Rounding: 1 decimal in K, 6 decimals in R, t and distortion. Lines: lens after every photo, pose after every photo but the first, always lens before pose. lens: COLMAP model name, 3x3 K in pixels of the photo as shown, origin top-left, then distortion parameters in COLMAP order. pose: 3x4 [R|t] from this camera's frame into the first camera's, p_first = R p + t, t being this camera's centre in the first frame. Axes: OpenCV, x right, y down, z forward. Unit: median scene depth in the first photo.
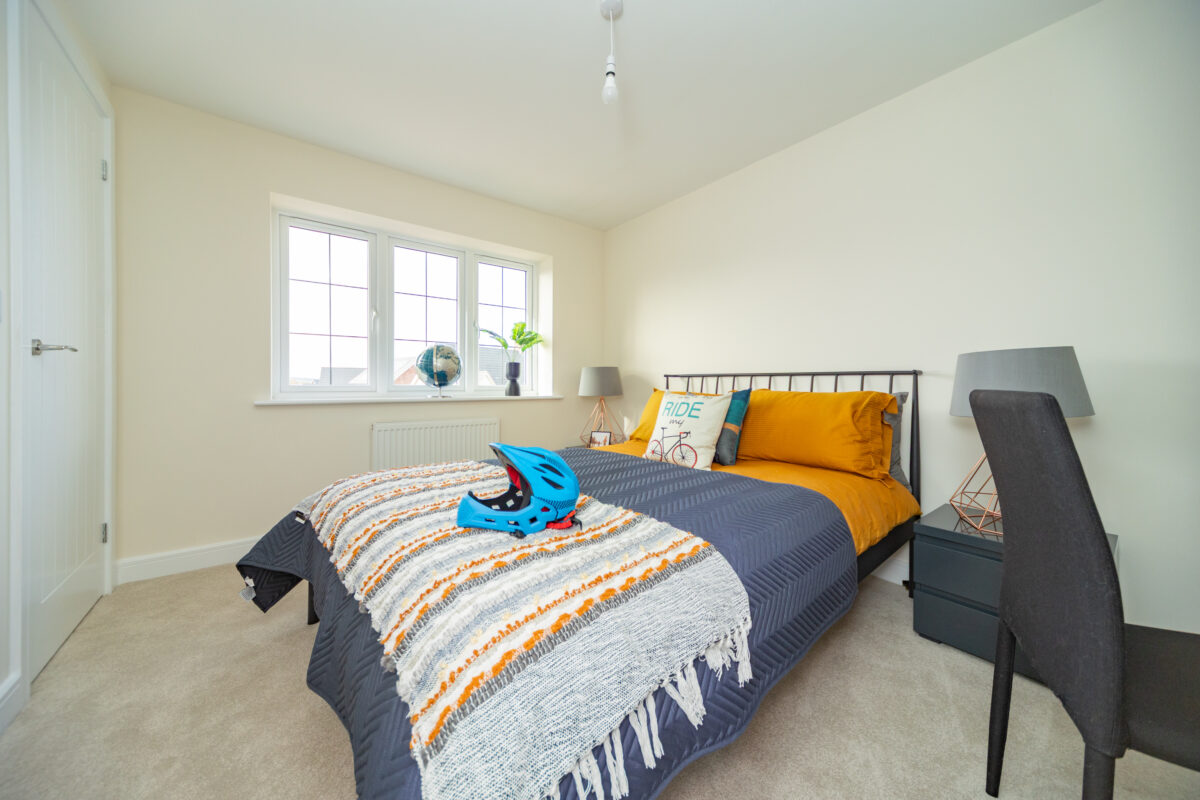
lens RADIAL K [[408.5, 0, 601.6], [0, 408.5, 392.0], [0, 0, 1]] dist [-0.000063, -0.000001]
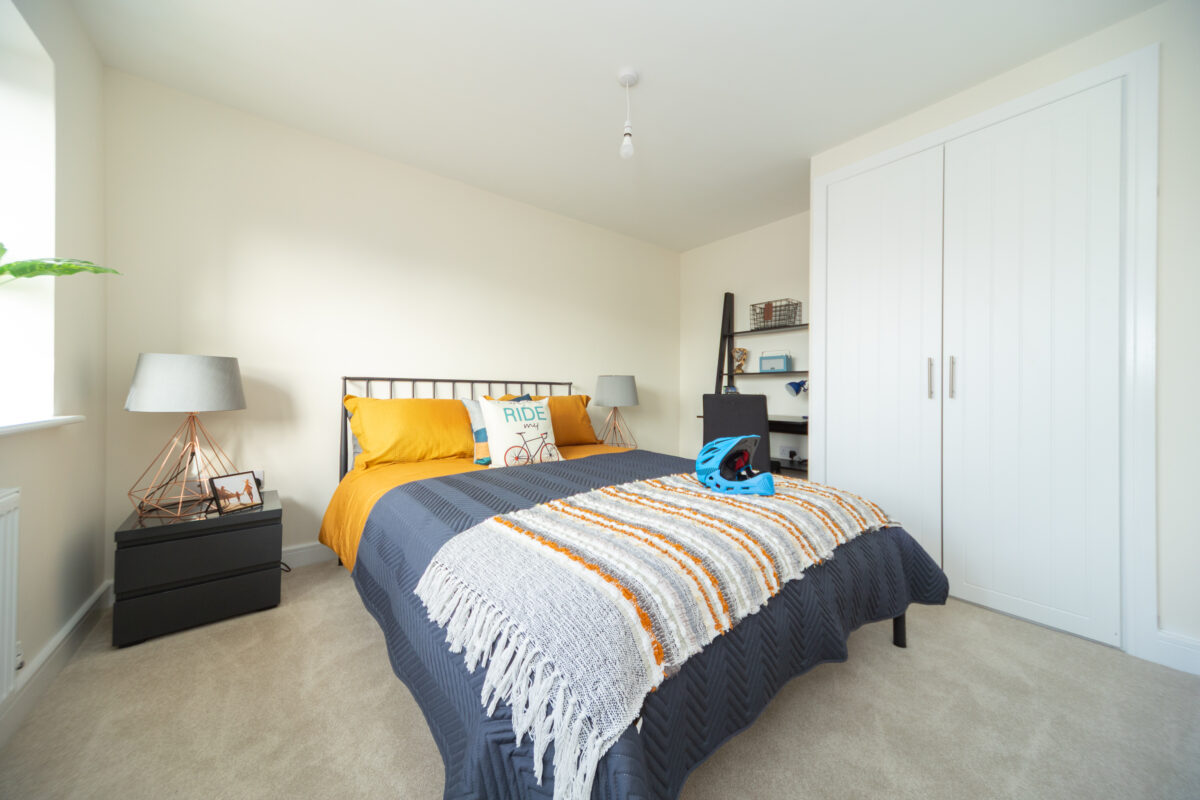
lens RADIAL K [[408.5, 0, 601.6], [0, 408.5, 392.0], [0, 0, 1]] dist [-0.000063, -0.000001]
pose [[0.010295, 0.001950, 0.999945, -0.870282], [0.014207, 0.999897, -0.002096, -0.009428], [-0.999846, 0.014228, 0.010266, 0.784669]]
